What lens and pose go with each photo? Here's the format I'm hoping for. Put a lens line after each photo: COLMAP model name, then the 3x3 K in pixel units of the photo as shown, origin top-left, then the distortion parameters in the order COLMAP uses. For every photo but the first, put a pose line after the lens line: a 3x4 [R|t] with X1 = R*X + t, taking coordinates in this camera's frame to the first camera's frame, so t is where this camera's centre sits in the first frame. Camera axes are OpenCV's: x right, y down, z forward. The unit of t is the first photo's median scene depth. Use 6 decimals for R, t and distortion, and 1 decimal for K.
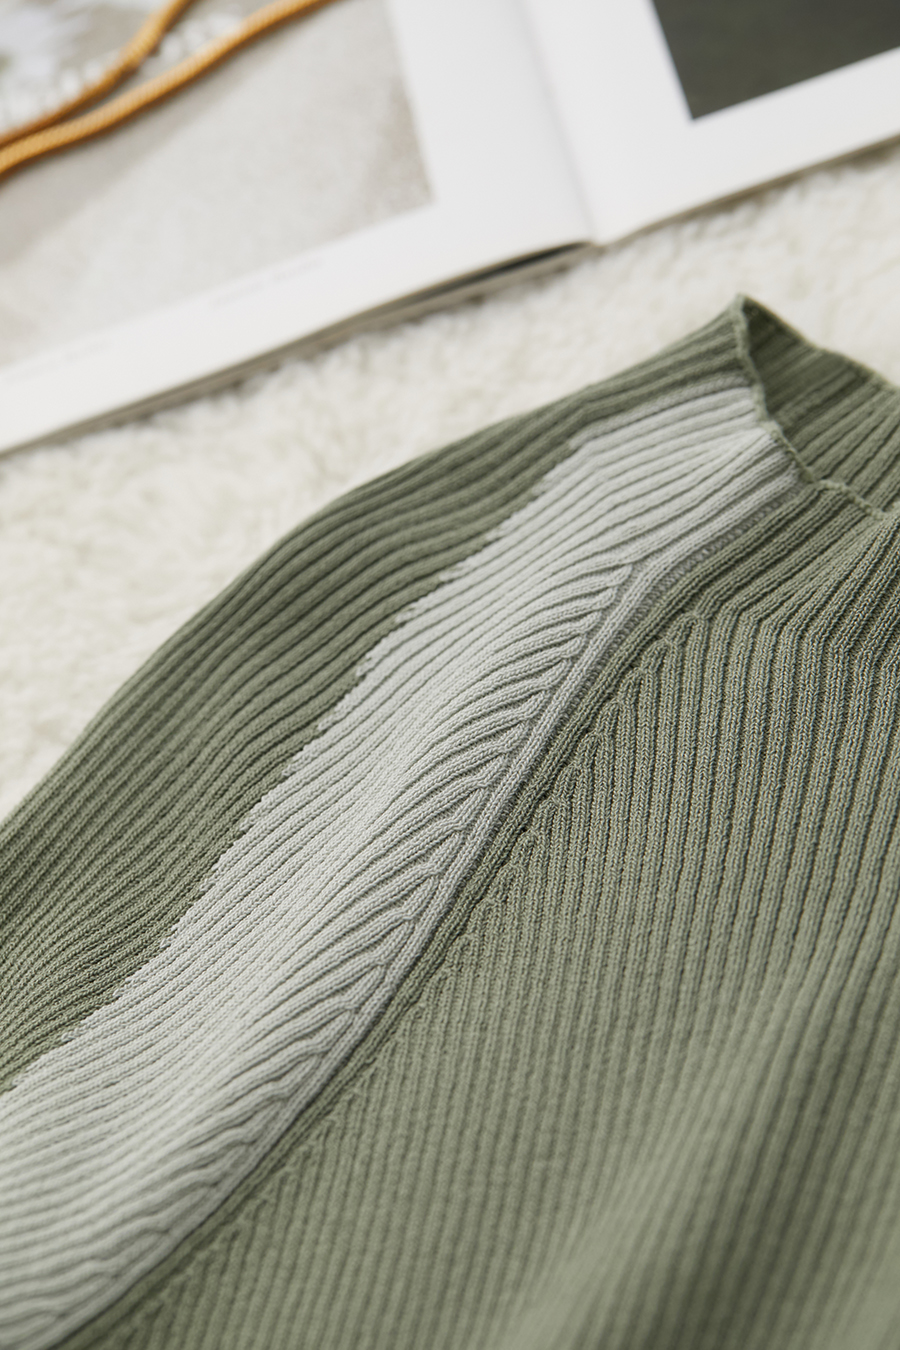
lens RADIAL K [[4655.2, 0, 450.0], [0, 4655.2, 675.0], [0, 0, 1]] dist [0.007325, 0.448933]
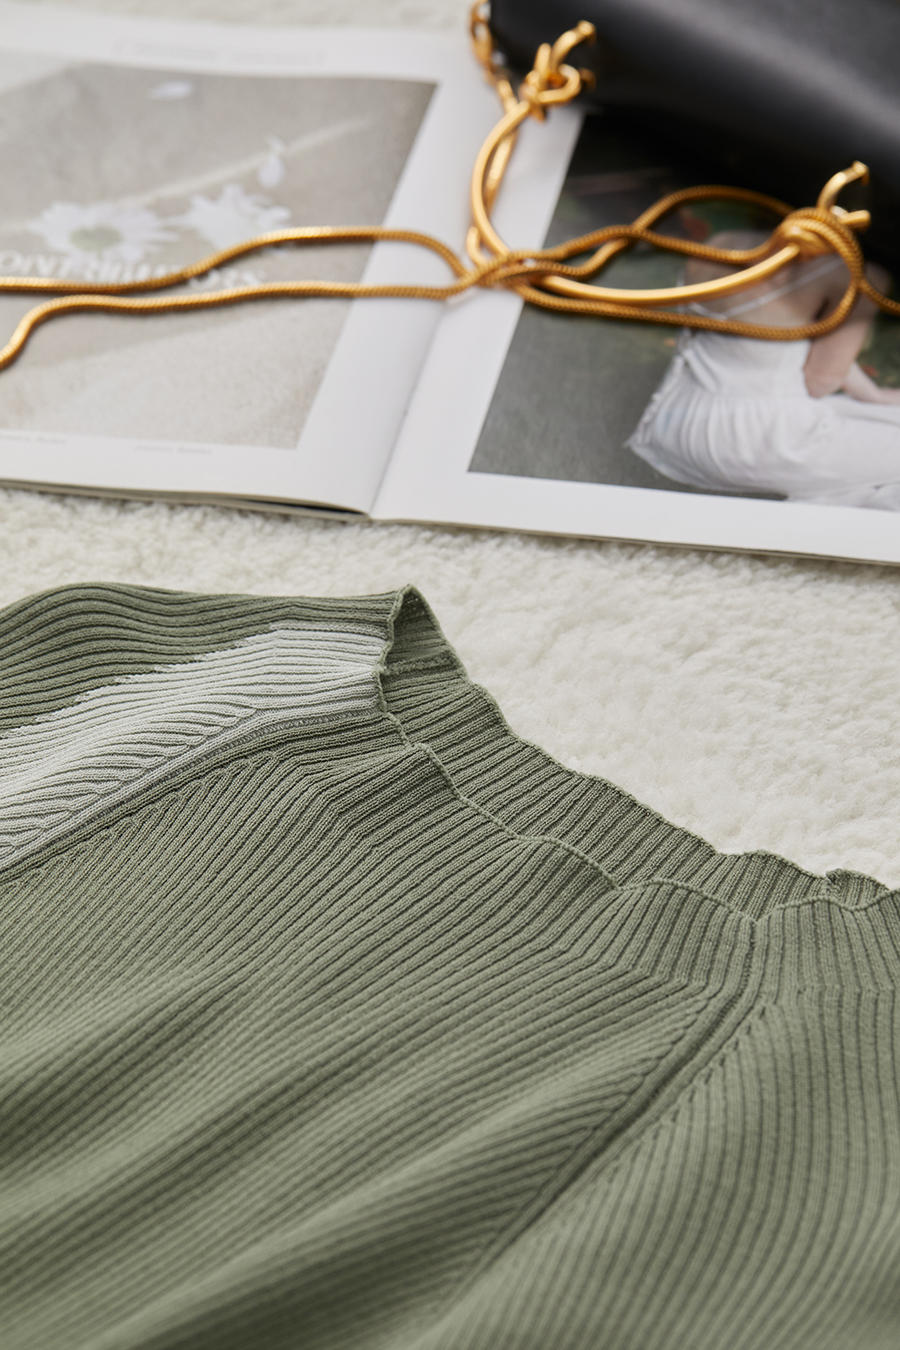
lens RADIAL K [[4655.2, 0, 450.0], [0, 4655.2, 675.0], [0, 0, 1]] dist [0.007325, 0.448933]
pose [[0.902961, 0.422181, -0.080152, 0.221077], [-0.423856, 0.905719, -0.004342, -0.055601], [0.070762, 0.037893, 0.996773, -0.576028]]
